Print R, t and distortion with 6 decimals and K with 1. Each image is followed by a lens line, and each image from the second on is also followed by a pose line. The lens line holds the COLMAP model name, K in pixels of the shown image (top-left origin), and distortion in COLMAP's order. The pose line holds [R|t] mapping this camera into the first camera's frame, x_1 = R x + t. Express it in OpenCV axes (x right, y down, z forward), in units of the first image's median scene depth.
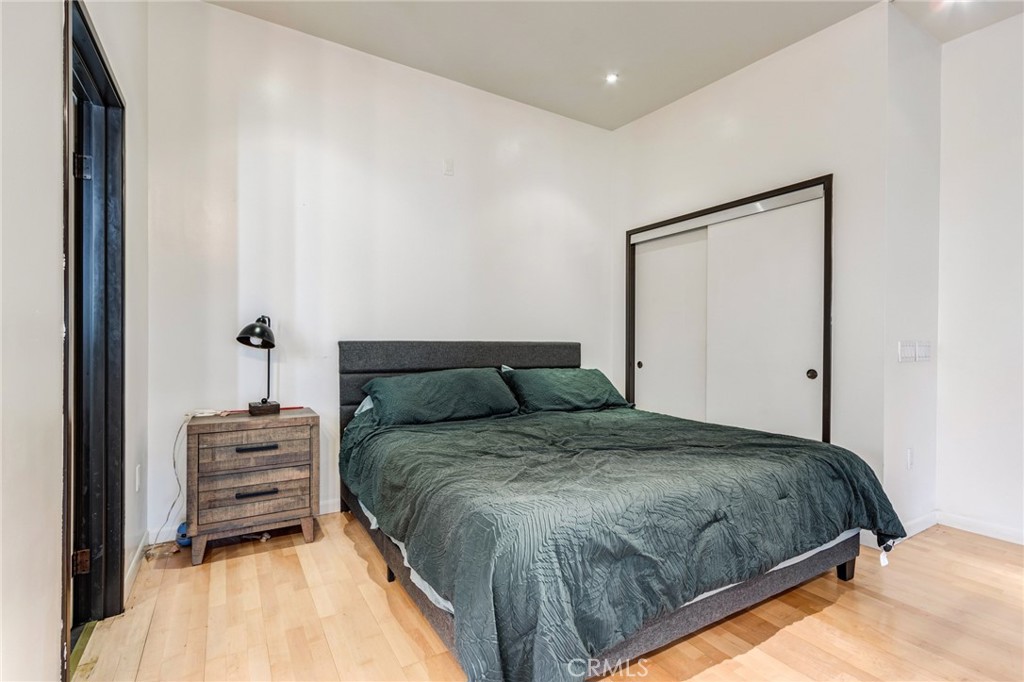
lens RADIAL K [[469.6, 0, 509.5], [0, 469.6, 340.0], [0, 0, 1]] dist [0.006034, -0.001101]
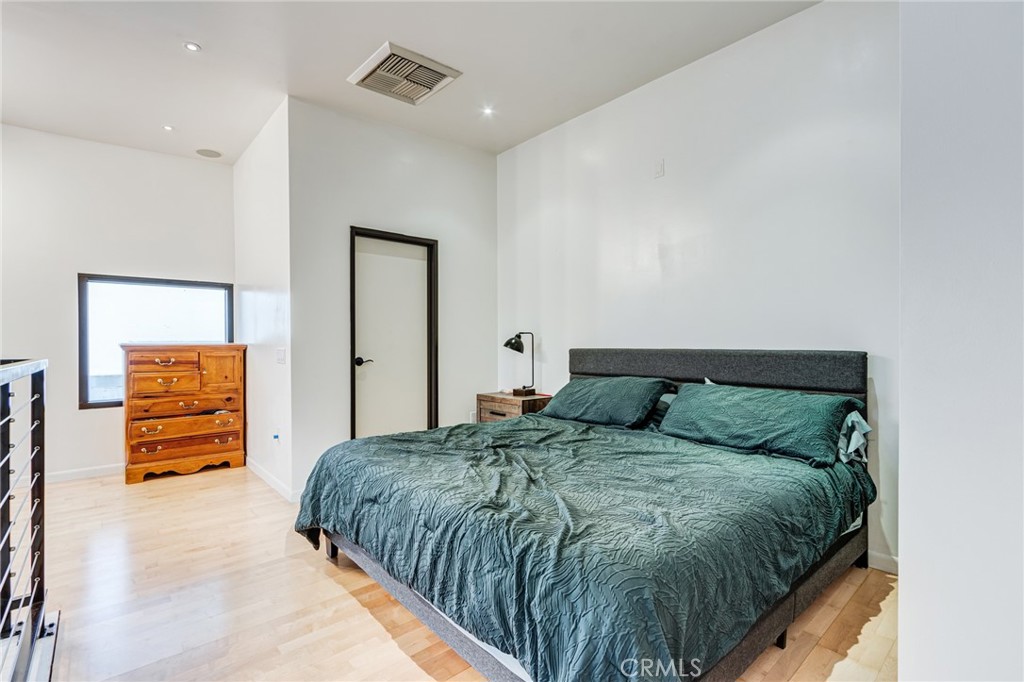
lens RADIAL K [[469.6, 0, 512.3], [0, 469.6, 341.8], [0, 0, 1]] dist [0.006034, -0.001101]
pose [[0.182891, -0.007885, -0.983102, 0.878781], [0.006022, 0.999958, -0.006900, -0.008770], [0.983115, -0.004658, 0.182931, 0.598742]]
